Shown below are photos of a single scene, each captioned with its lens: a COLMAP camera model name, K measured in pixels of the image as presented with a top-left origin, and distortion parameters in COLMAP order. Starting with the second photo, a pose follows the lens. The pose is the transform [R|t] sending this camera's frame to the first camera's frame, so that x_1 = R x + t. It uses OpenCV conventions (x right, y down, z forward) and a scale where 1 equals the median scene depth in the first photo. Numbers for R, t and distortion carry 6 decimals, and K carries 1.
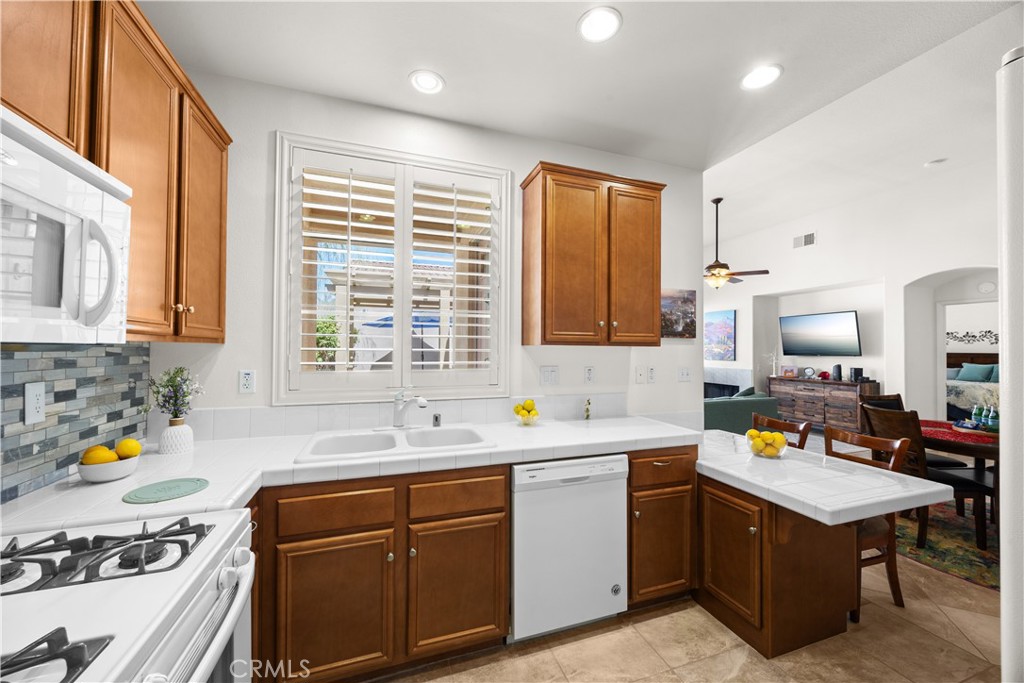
lens RADIAL K [[395.2, 0, 512.7], [0, 395.2, 342.7], [0, 0, 1]] dist [-0.001309, -0.000349]
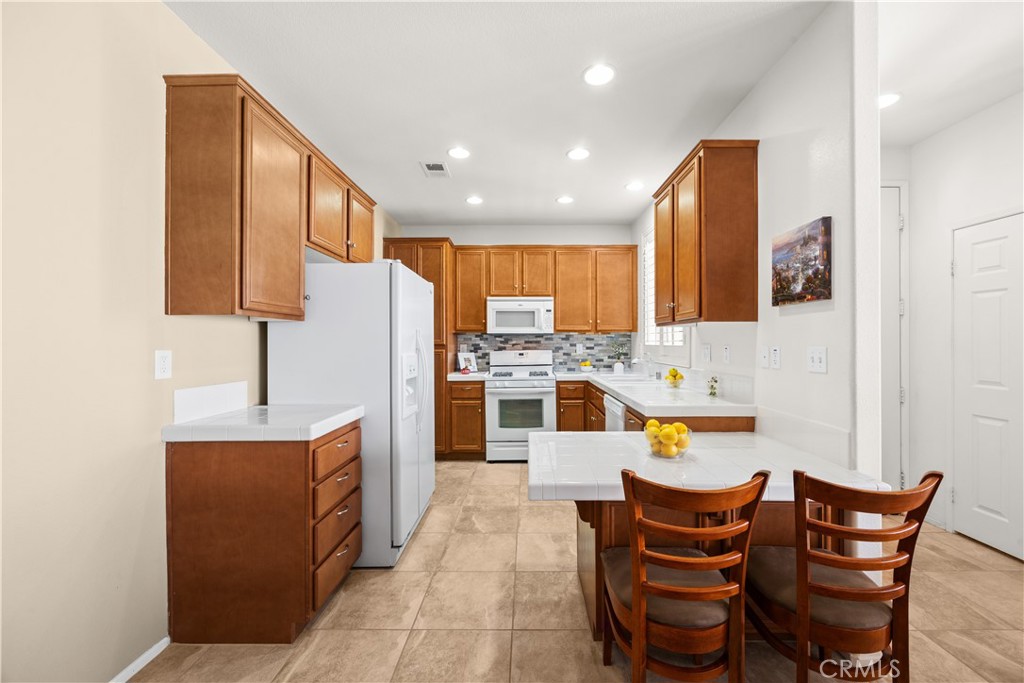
lens RADIAL K [[395.2, 0, 512.5], [0, 395.2, 340.9], [0, 0, 1]] dist [-0.001309, -0.000349]
pose [[-0.369295, -0.008130, -0.929277, 1.498300], [0.013643, 0.999807, -0.014169, 0.065879], [0.929212, -0.017911, -0.369113, 1.012130]]
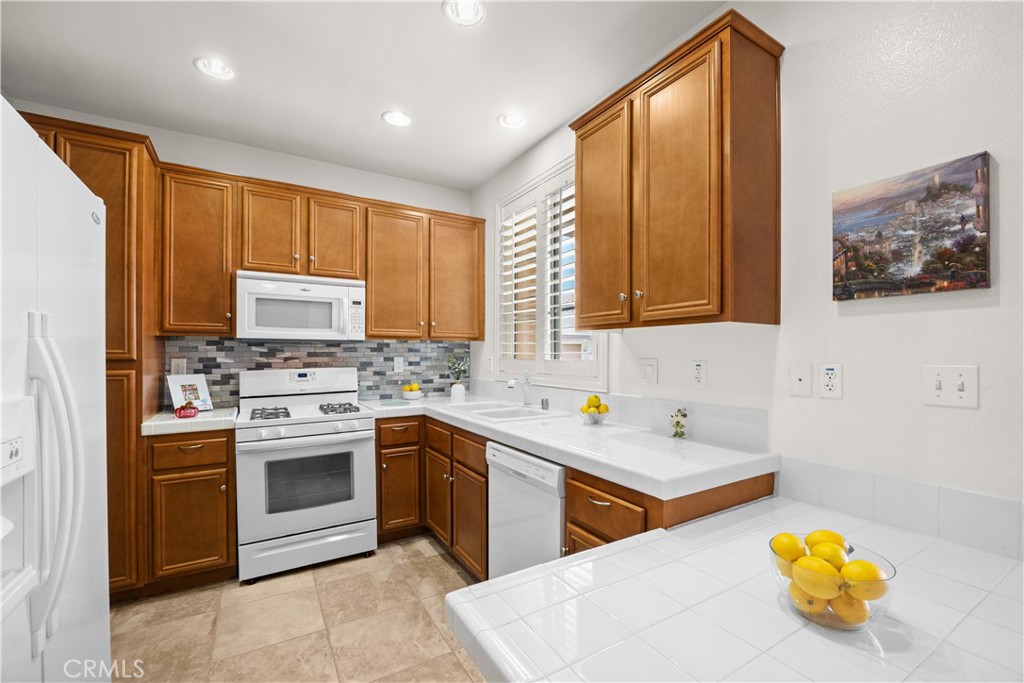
lens RADIAL K [[433.0, 0, 515.1], [0, 433.0, 354.0], [0, 0, 1]] dist [-0.016175, 0.000766]
pose [[0.193283, -0.005152, -0.981129, 0.964327], [0.014760, 0.999888, -0.002343, 0.054647], [0.981032, -0.014029, 0.193338, 0.661854]]
